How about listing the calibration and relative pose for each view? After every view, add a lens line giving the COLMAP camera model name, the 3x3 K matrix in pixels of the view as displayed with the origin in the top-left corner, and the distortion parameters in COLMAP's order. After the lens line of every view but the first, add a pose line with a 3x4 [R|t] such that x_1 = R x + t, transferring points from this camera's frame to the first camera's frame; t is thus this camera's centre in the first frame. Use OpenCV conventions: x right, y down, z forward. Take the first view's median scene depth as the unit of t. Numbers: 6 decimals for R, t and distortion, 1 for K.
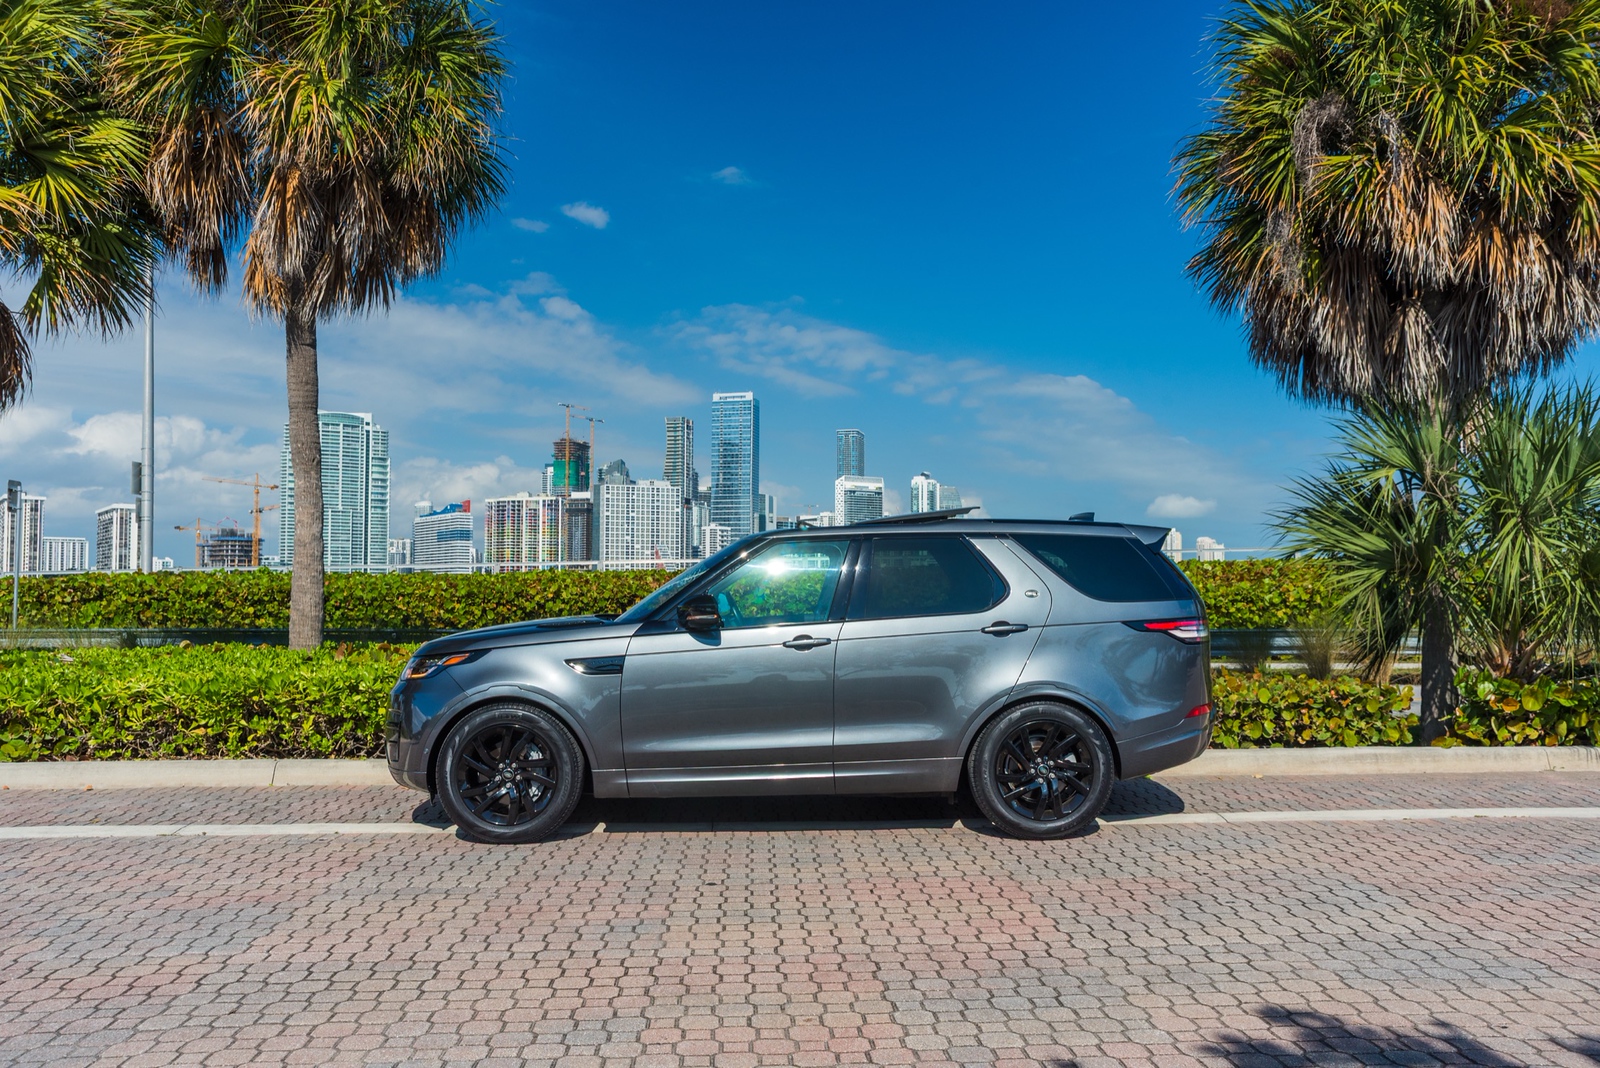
lens RADIAL K [[3315.0, 0, 783.7], [0, 3315.0, 539.6], [0, 0, 1]] dist [0.560441, 0.000000]
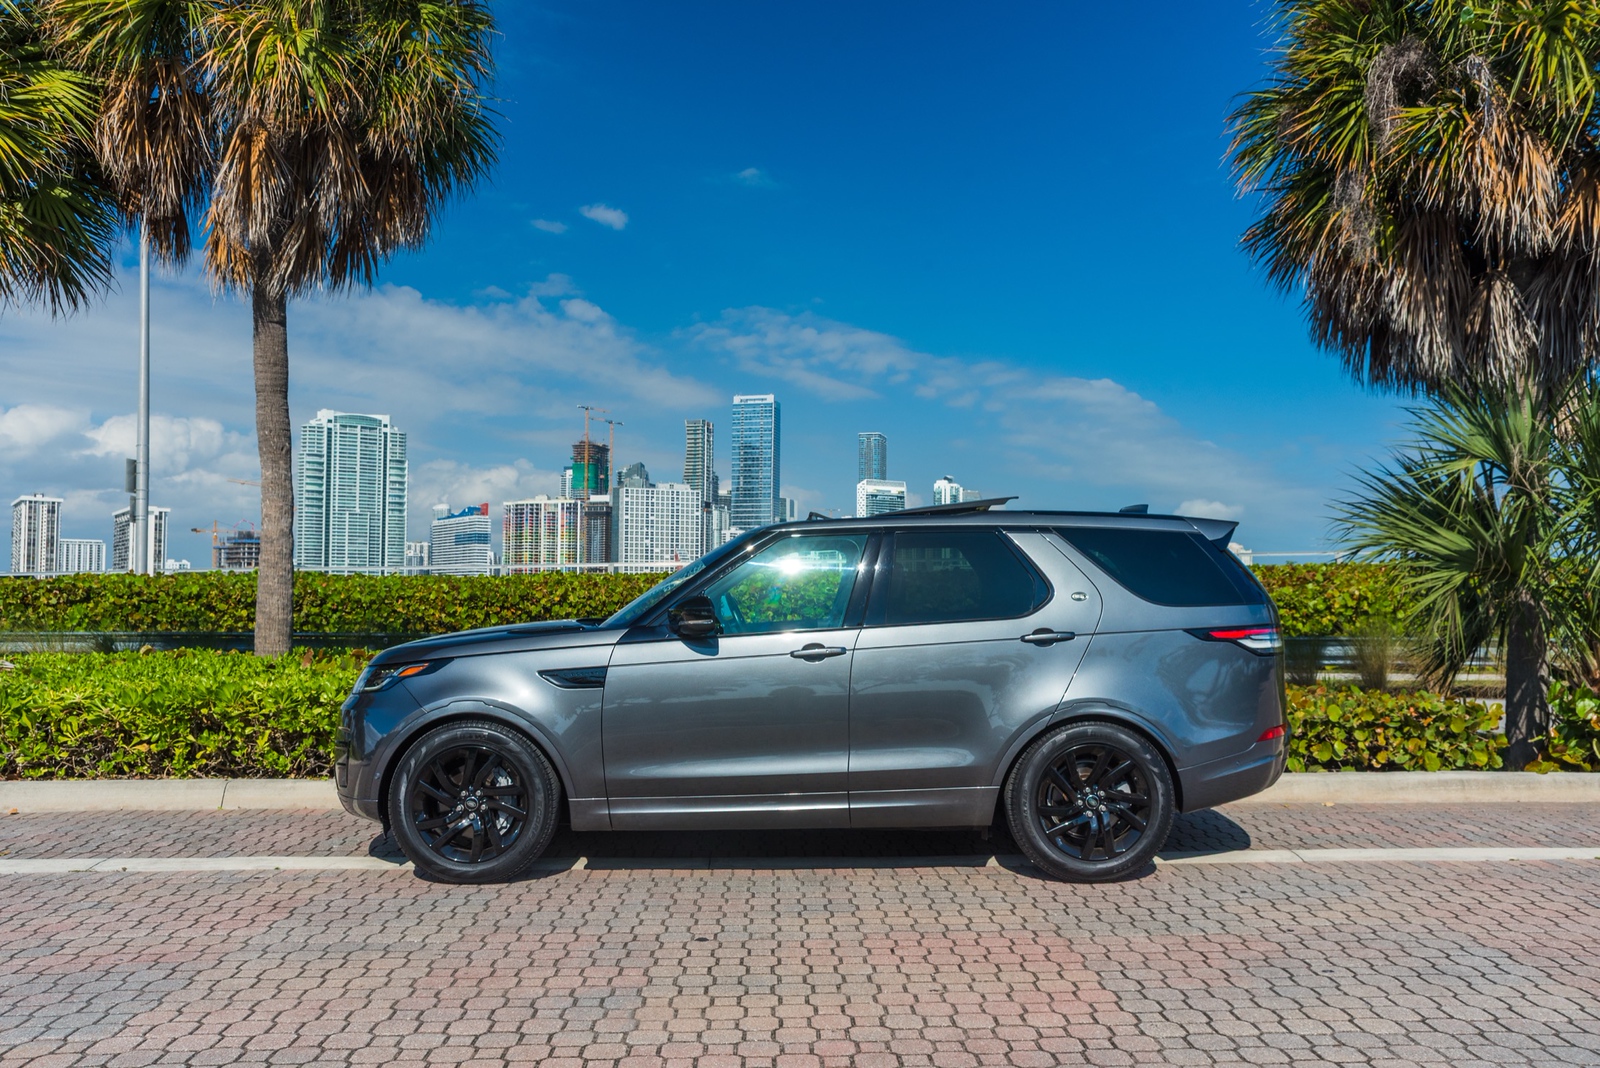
lens RADIAL K [[3315.0, 0, 784.1], [0, 3315.0, 530.7], [0, 0, 1]] dist [0.560441, 0.000000]
pose [[0.999974, 0.003473, -0.006272, 0.002699], [-0.003499, 0.999985, -0.004174, 0.002424], [0.006257, 0.004195, 0.999972, 0.104952]]
